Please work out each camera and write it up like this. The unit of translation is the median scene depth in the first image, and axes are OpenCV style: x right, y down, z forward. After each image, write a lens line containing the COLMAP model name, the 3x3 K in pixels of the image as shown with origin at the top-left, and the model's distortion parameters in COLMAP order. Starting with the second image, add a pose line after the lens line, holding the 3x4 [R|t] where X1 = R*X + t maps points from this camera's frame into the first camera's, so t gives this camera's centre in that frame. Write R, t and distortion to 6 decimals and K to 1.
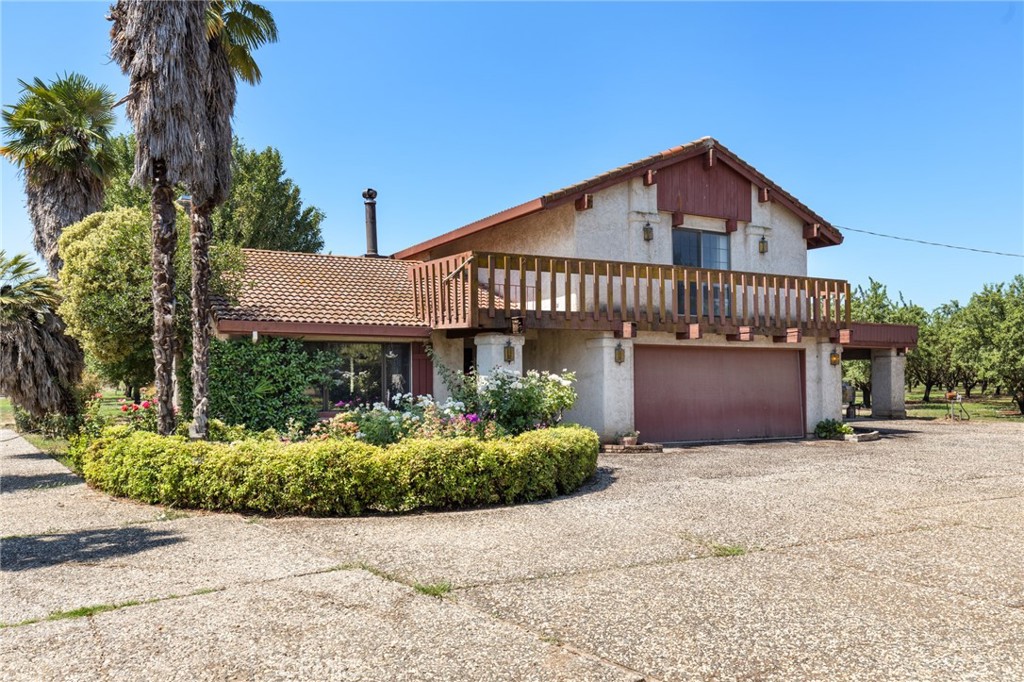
lens RADIAL K [[771.7, 0, 512.0], [0, 771.7, 341.0], [0, 0, 1]] dist [0.005147, 0.001511]
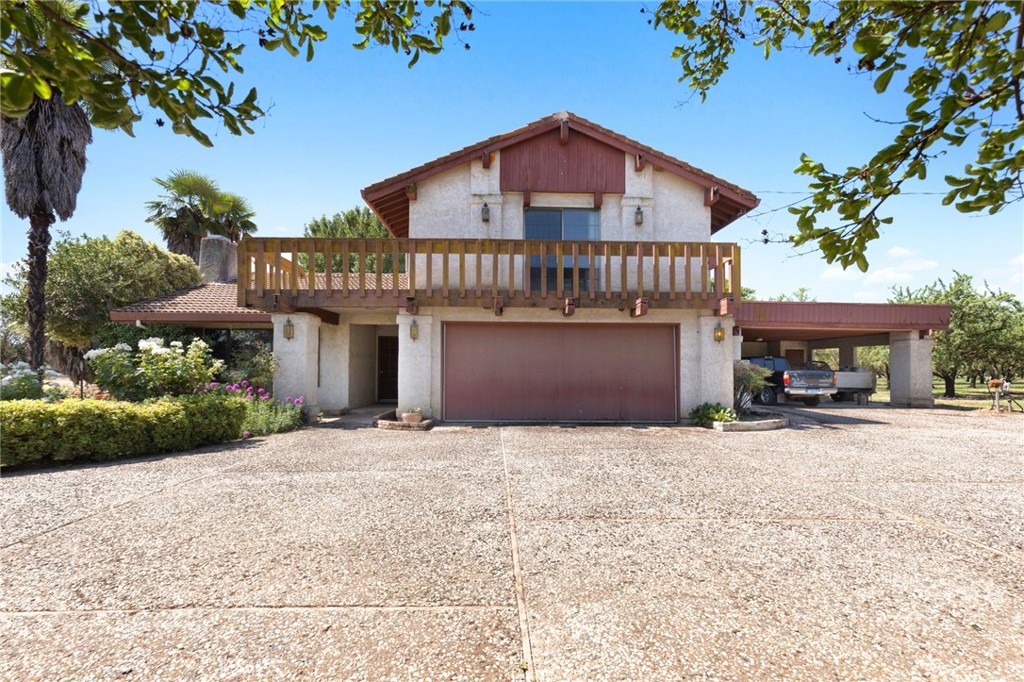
lens RADIAL K [[455.3, 0, 514.5], [0, 455.3, 353.6], [0, 0, 1]] dist [-0.000790, -0.000246]
pose [[0.900974, -0.014410, -0.433633, 0.437651], [0.016196, 0.999869, 0.000424, 0.041782], [0.433570, -0.007405, 0.901089, 0.443942]]
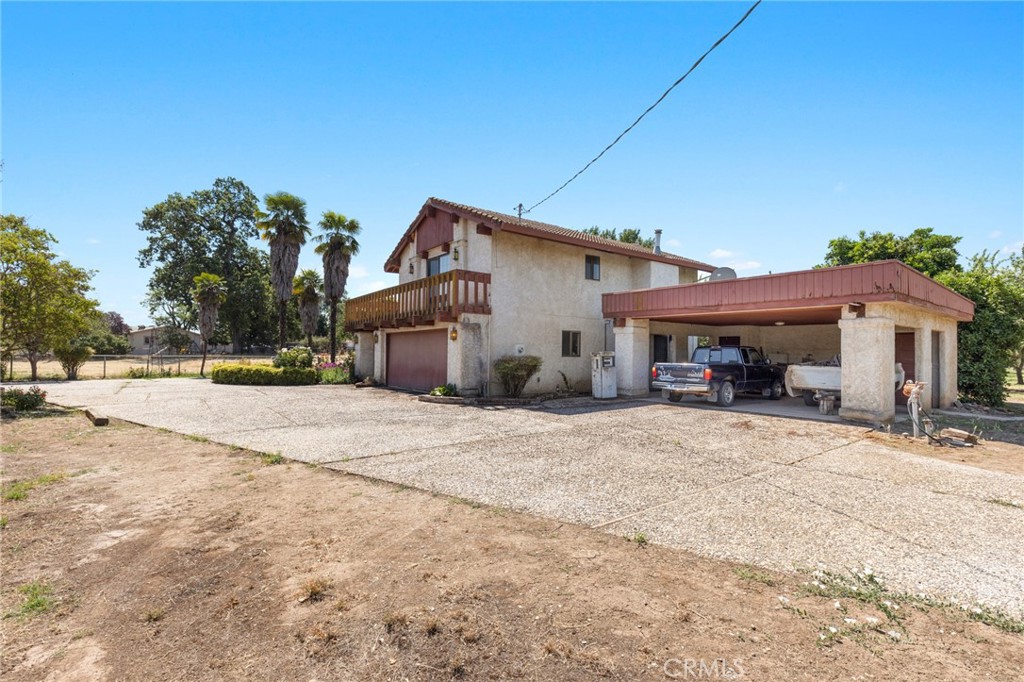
lens RADIAL K [[460.7, 0, 515.9], [0, 460.7, 344.4], [0, 0, 1]] dist [0.002551, 0.000007]
pose [[0.156230, -0.021634, -0.987484, 1.185635], [0.028309, 0.999447, -0.017417, 0.056420], [0.987315, -0.025234, 0.156756, 0.998744]]
